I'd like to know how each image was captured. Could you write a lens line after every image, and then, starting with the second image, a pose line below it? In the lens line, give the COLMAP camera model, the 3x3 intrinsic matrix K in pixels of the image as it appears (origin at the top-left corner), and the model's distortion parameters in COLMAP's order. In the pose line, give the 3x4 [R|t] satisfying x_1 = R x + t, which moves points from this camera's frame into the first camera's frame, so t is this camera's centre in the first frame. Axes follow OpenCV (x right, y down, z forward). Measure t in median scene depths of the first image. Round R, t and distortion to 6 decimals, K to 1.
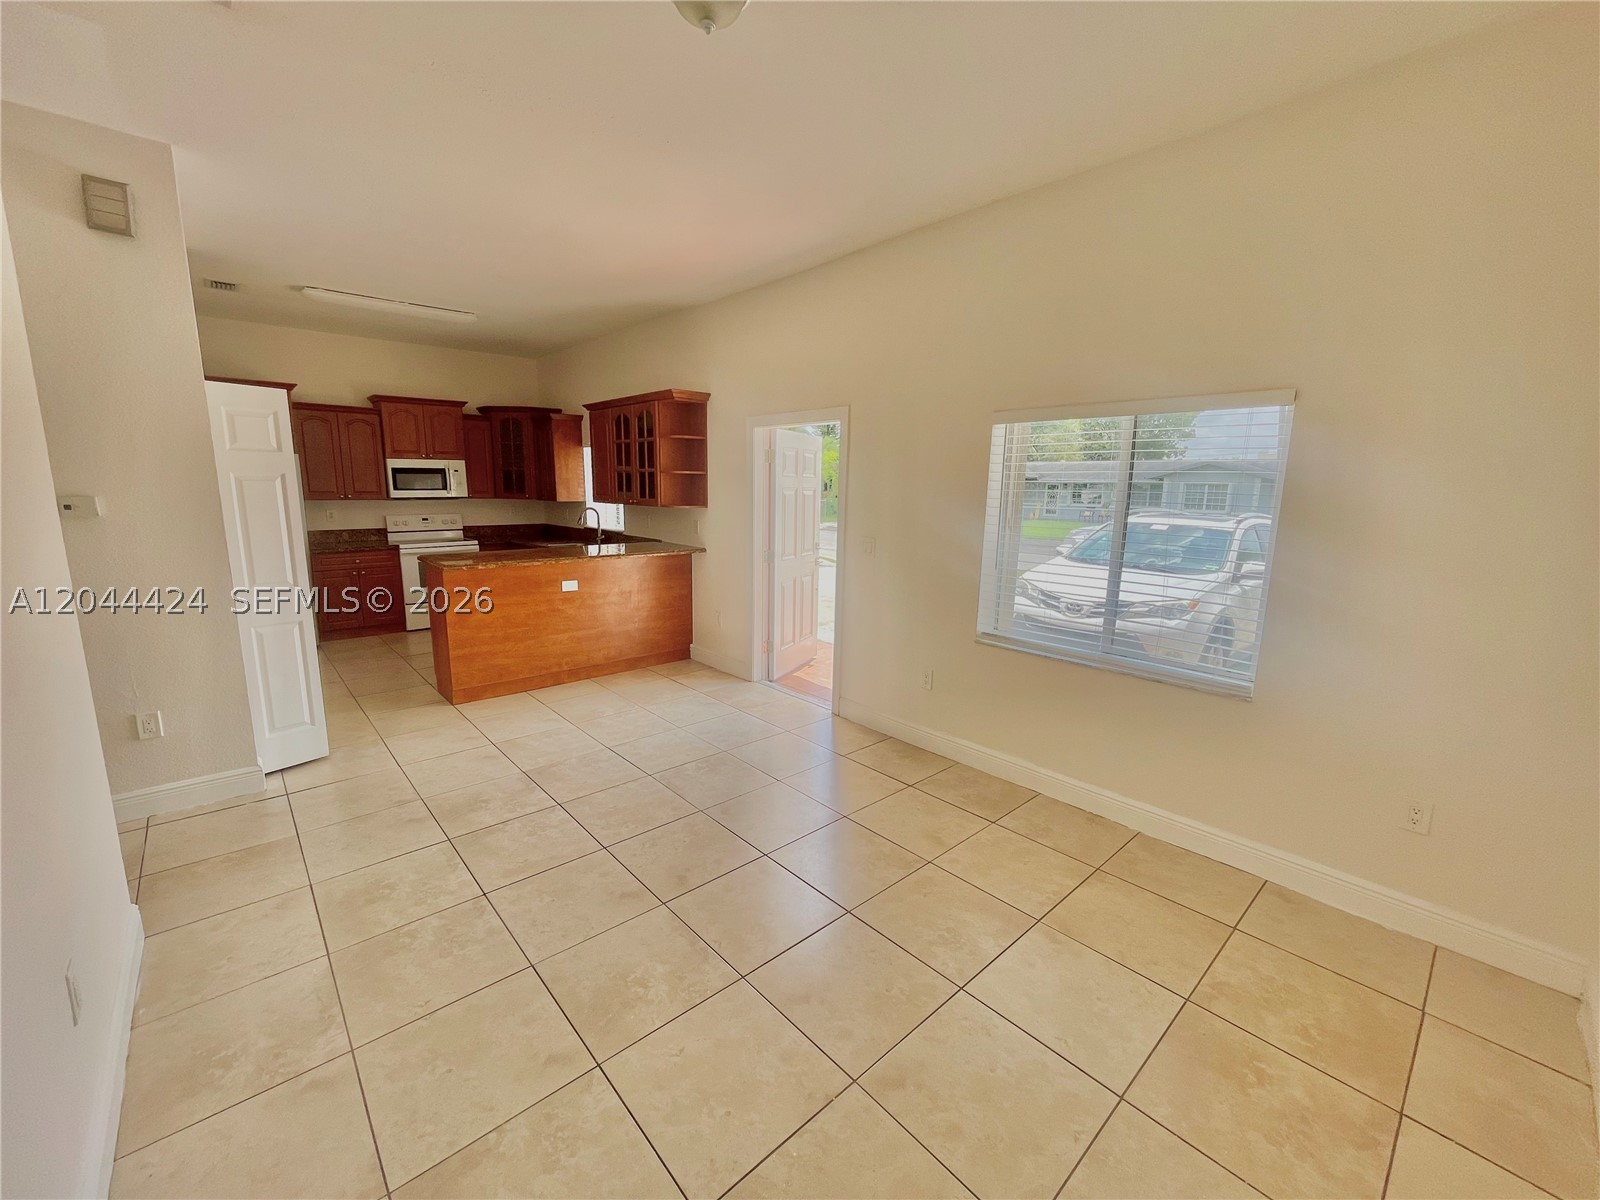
lens RADIAL K [[648.1, 0, 795.7], [0, 648.1, 601.7], [0, 0, 1]] dist [-0.004700, 0.002161]
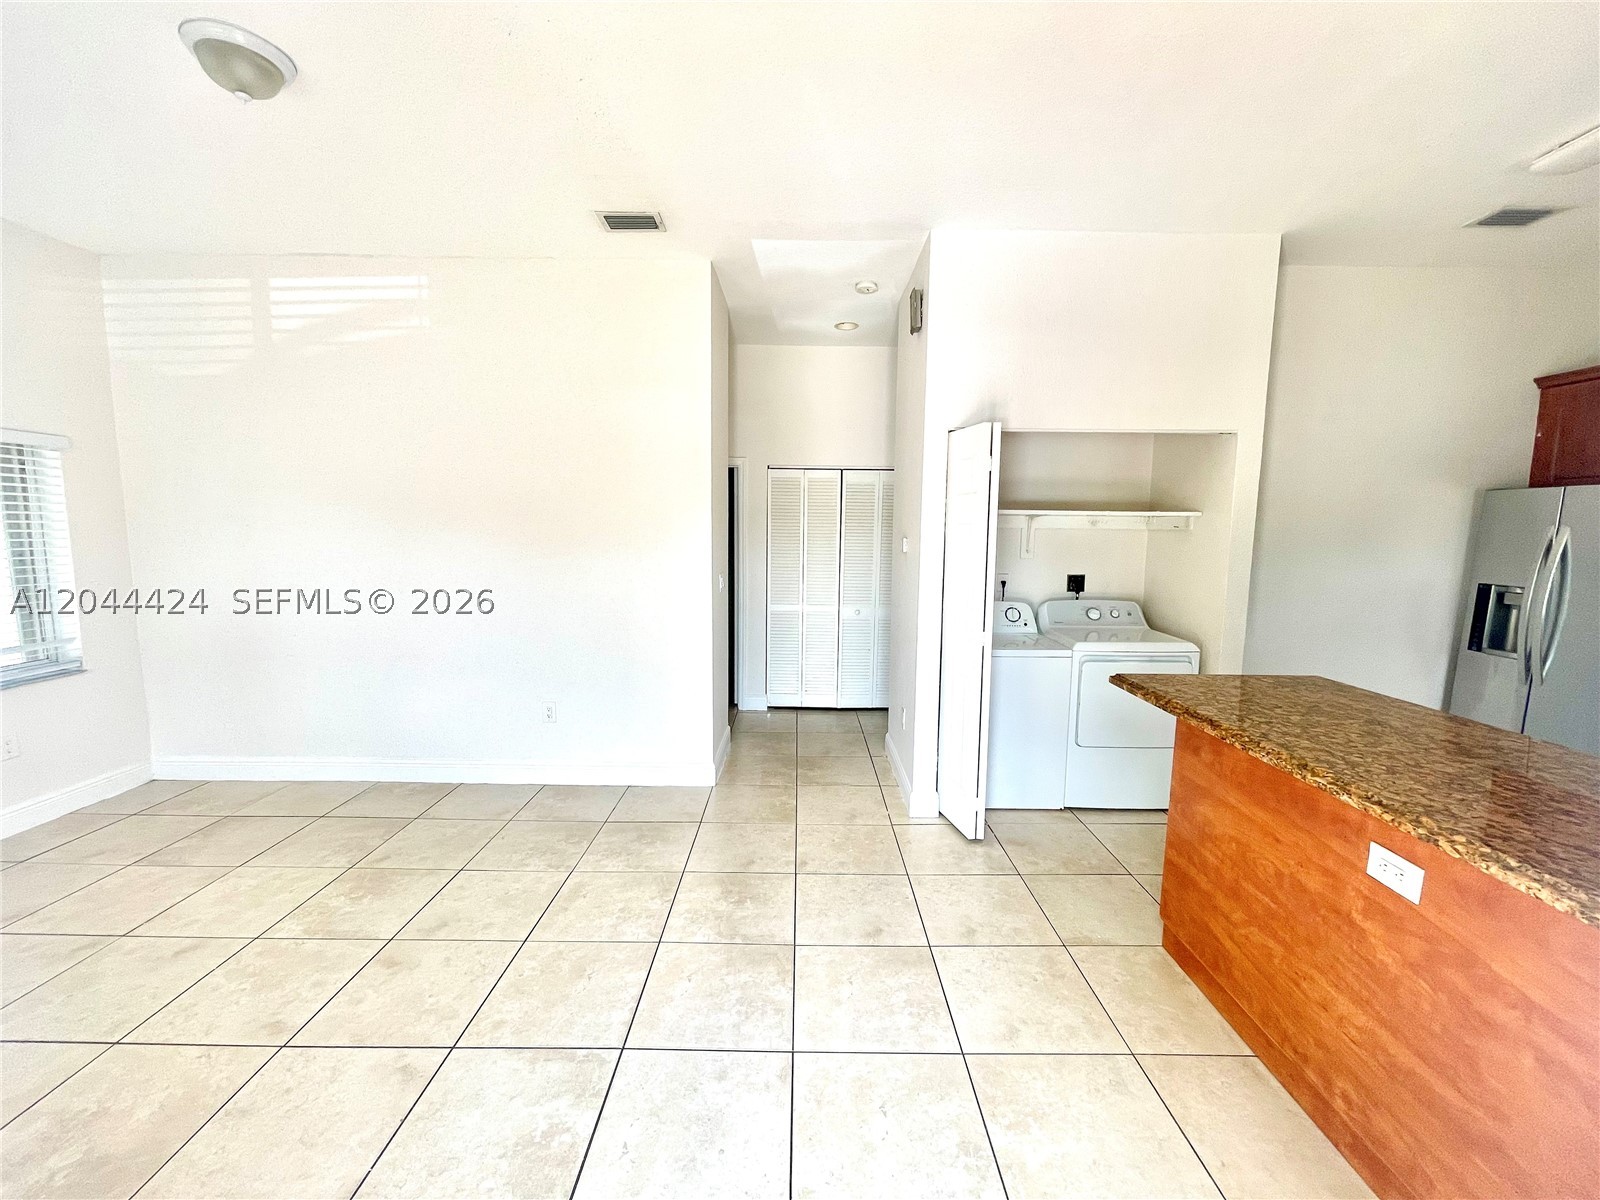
lens RADIAL K [[648.1, 0, 797.3], [0, 648.1, 600.8], [0, 0, 1]] dist [-0.004700, 0.002161]
pose [[-0.670793, 0.059805, -0.739229, 0.036528], [-0.153717, 0.963888, 0.217466, -0.162324], [0.725539, 0.259507, -0.637377, 0.953424]]
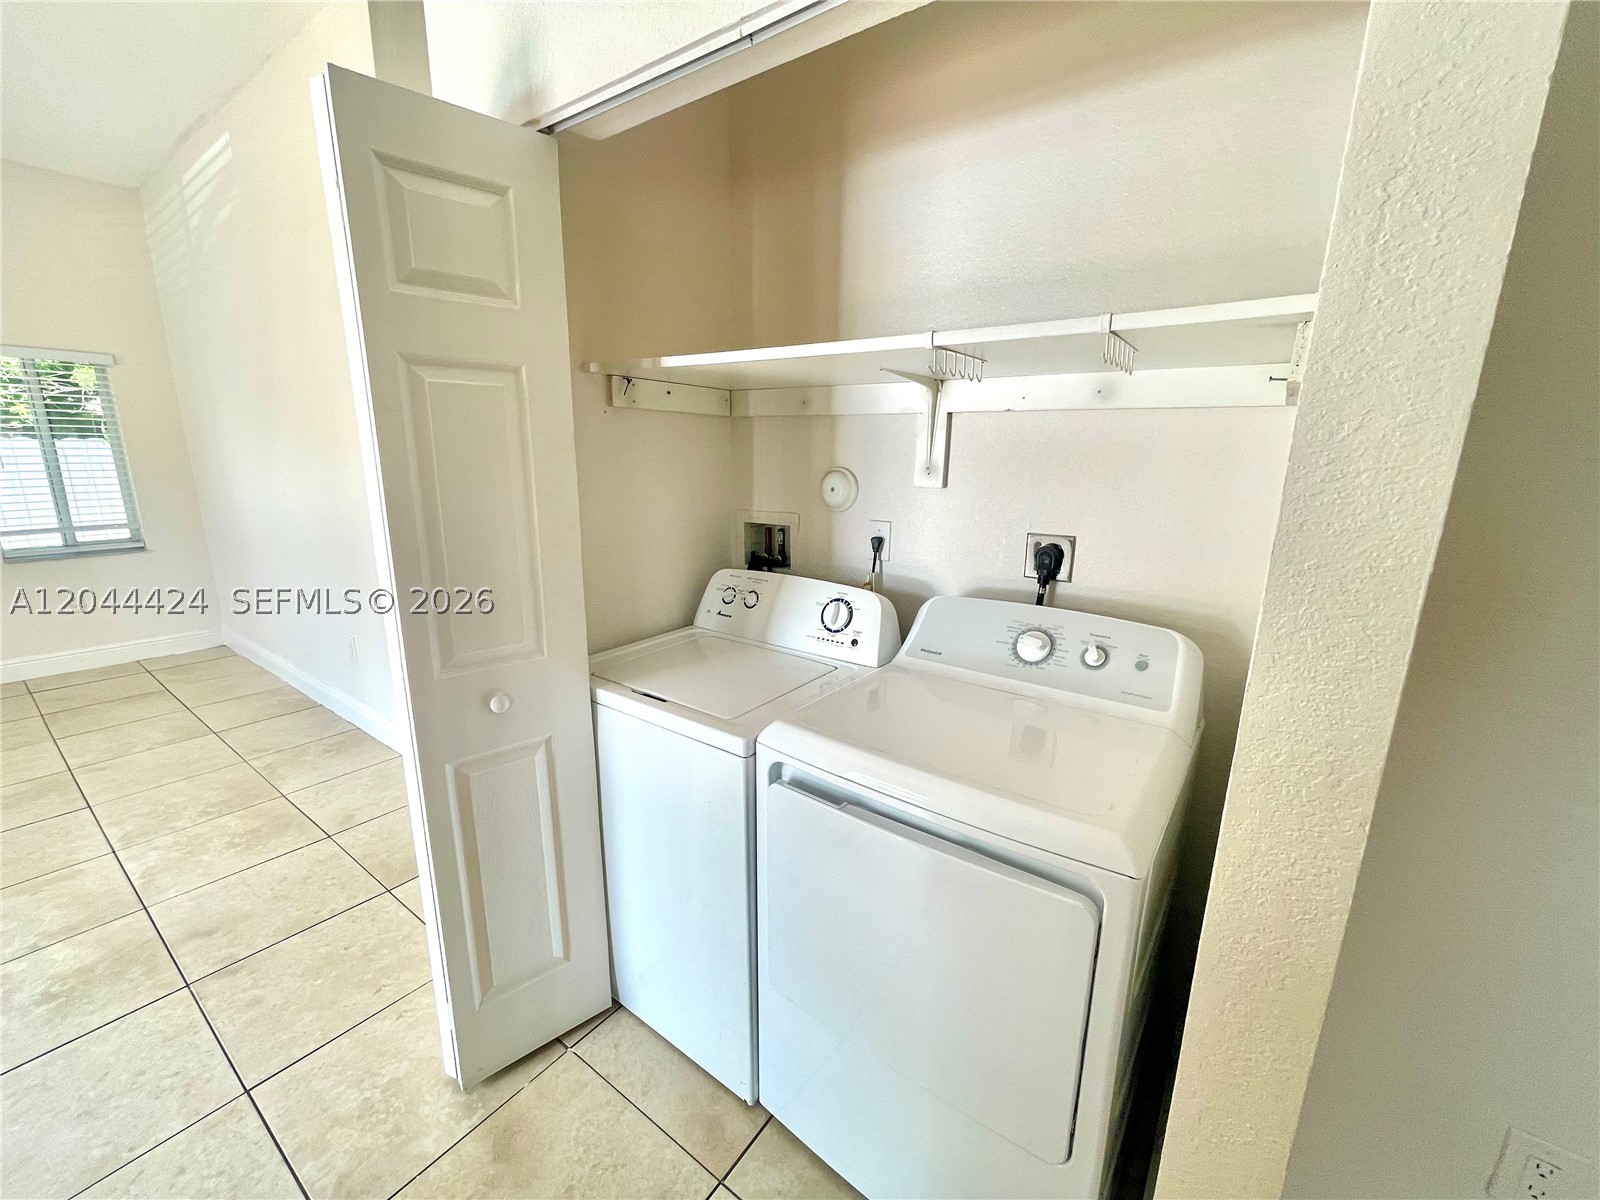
lens RADIAL K [[648.1, 0, 798.7], [0, 648.1, 603.2], [0, 0, 1]] dist [-0.004700, 0.002161]
pose [[-0.977676, 0.016543, -0.209466, -0.628475], [-0.068615, 0.917108, 0.392690, -0.154012], [0.198599, 0.398296, -0.895499, 0.945349]]
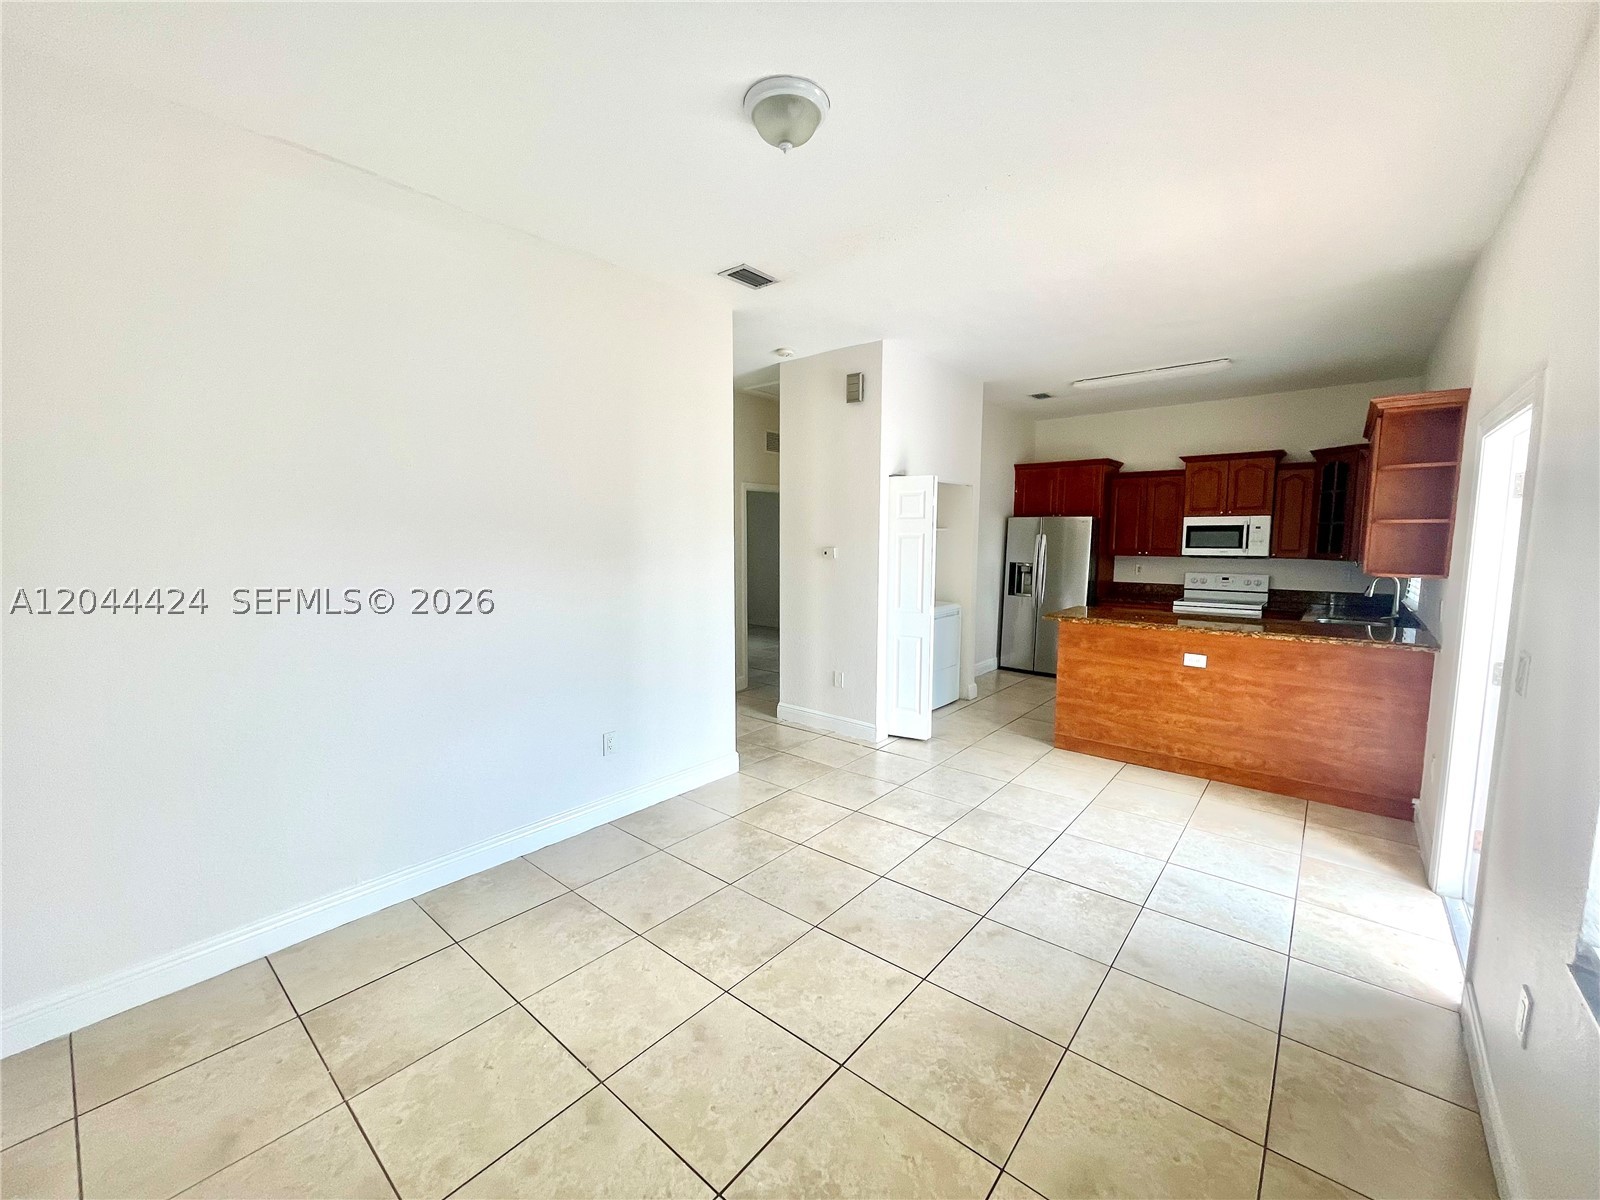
lens RADIAL K [[648.1, 0, 800.1], [0, 648.1, 600.2], [0, 0, 1]] dist [-0.004700, 0.002161]
pose [[0.144485, 0.086915, -0.985682, 0.394477], [-0.178471, 0.982087, 0.060437, -0.060171], [0.973279, 0.167183, 0.157409, 0.354967]]
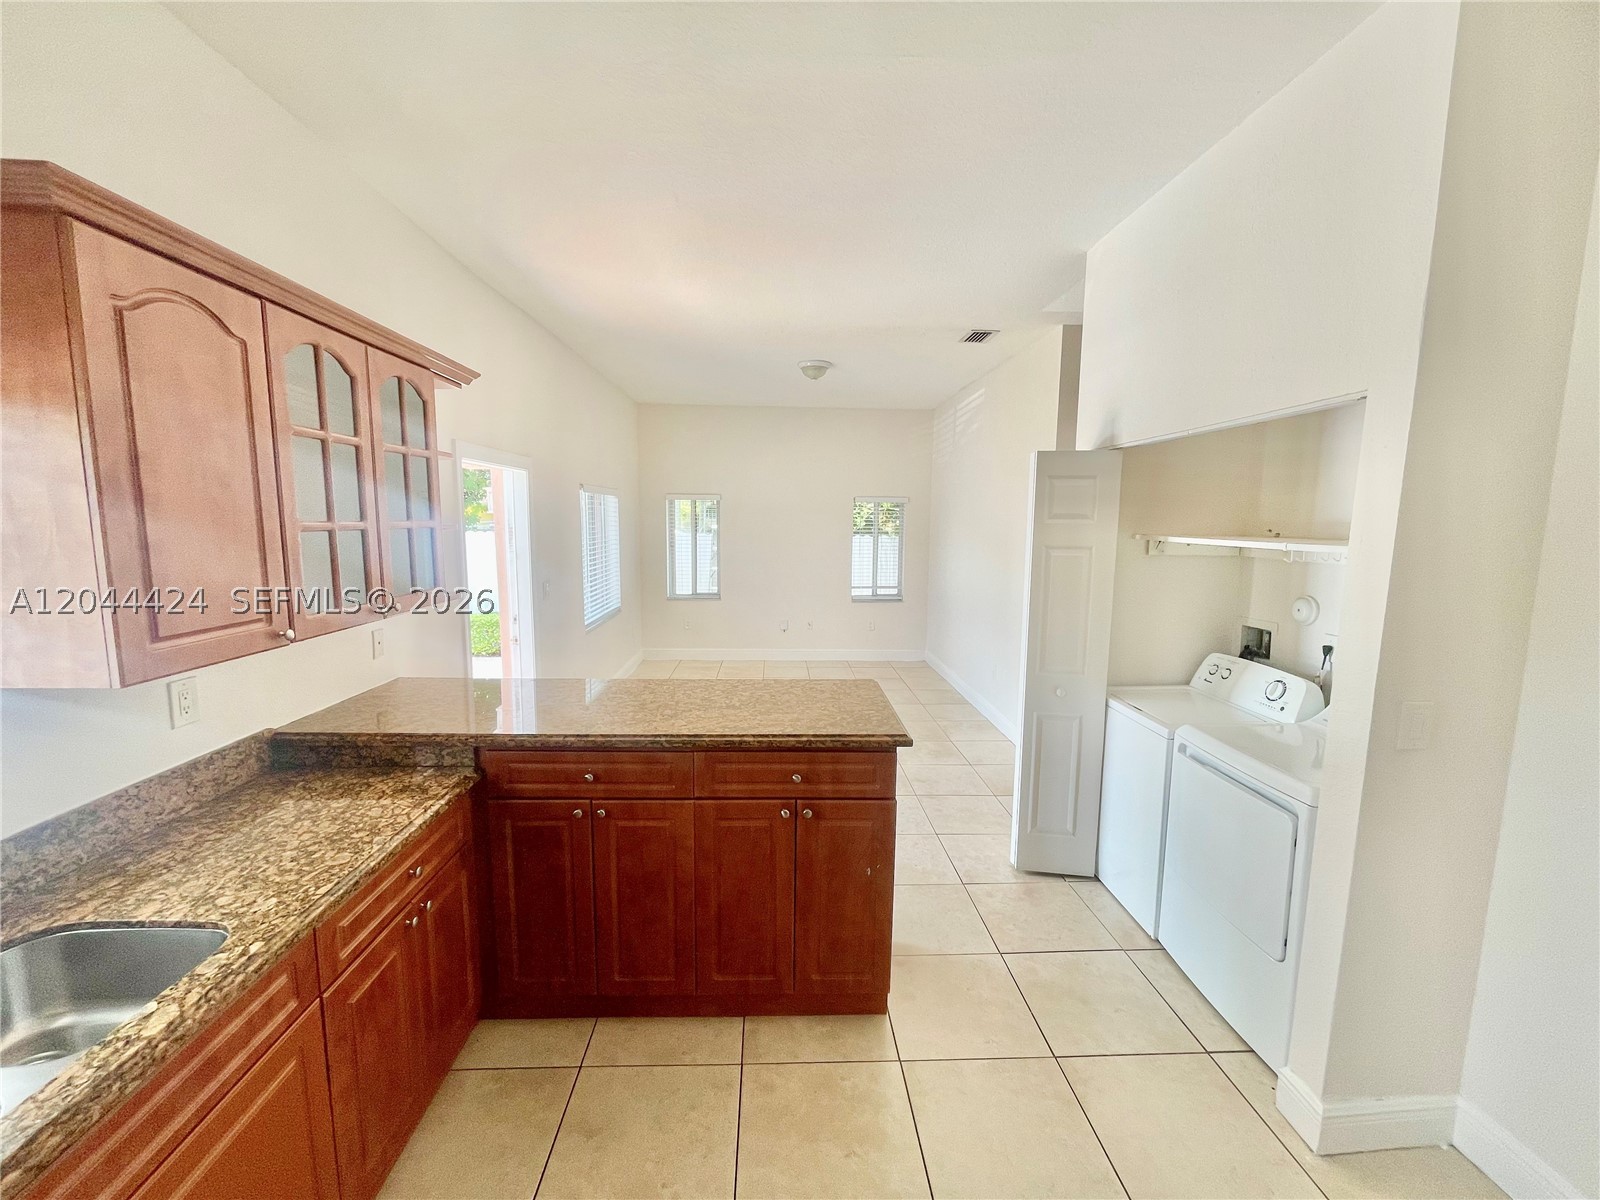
lens RADIAL K [[648.1, 0, 799.8], [0, 648.1, 600.1], [0, 0, 1]] dist [-0.004700, 0.002161]
pose [[-0.772836, -0.102833, 0.626219, -0.742769], [0.091998, 0.958205, 0.270888, -0.268093], [-0.627902, 0.266963, -0.731074, 1.264133]]
